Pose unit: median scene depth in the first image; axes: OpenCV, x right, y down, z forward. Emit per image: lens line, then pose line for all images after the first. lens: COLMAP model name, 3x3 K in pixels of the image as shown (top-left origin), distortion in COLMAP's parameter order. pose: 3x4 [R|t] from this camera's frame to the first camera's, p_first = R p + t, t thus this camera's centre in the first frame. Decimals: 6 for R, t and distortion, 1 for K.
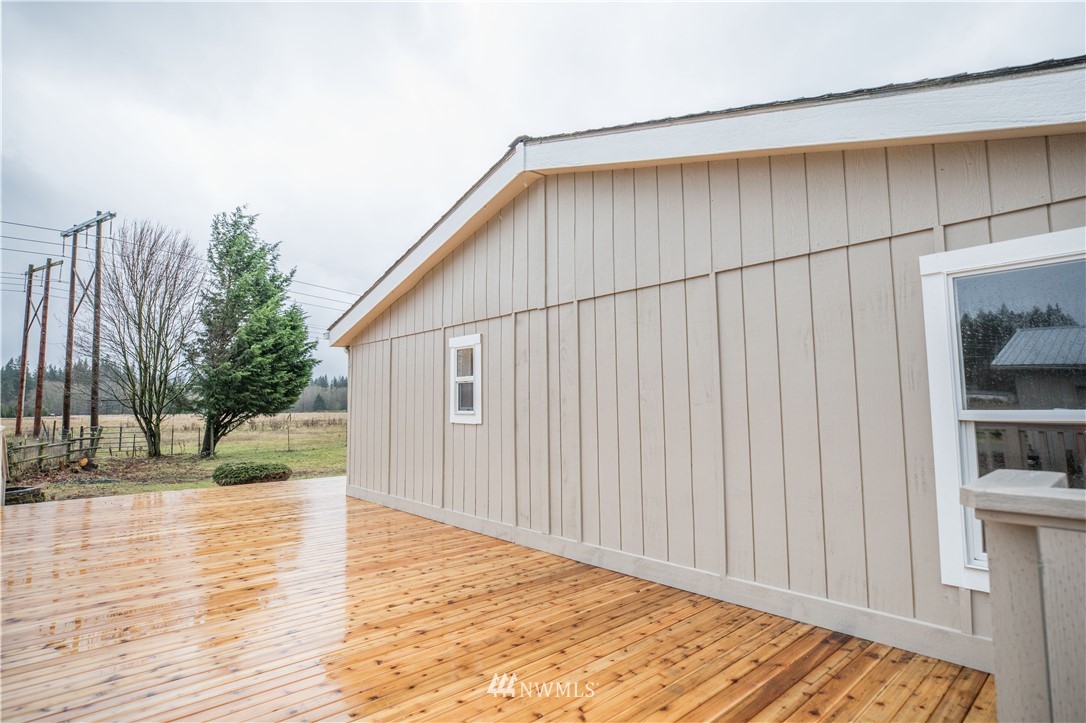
lens RADIAL K [[557.8, 0, 546.1], [0, 557.8, 360.1], [0, 0, 1]] dist [-0.023009, -0.000298]
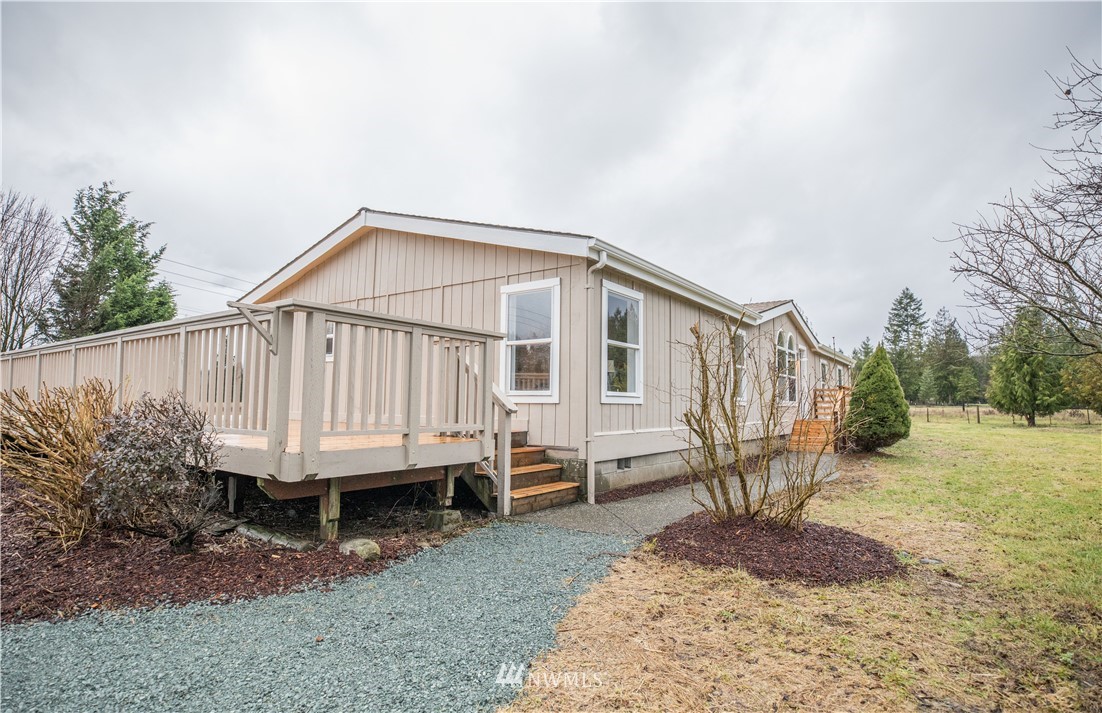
lens RADIAL K [[590.4, 0, 543.2], [0, 590.4, 359.7], [0, 0, 1]] dist [-0.006182, -0.000306]
pose [[0.980409, 0.037515, 0.193368, 0.037666], [-0.038218, 0.999269, -0.000094, 0.019820], [-0.193230, -0.007298, 0.981126, -0.224802]]
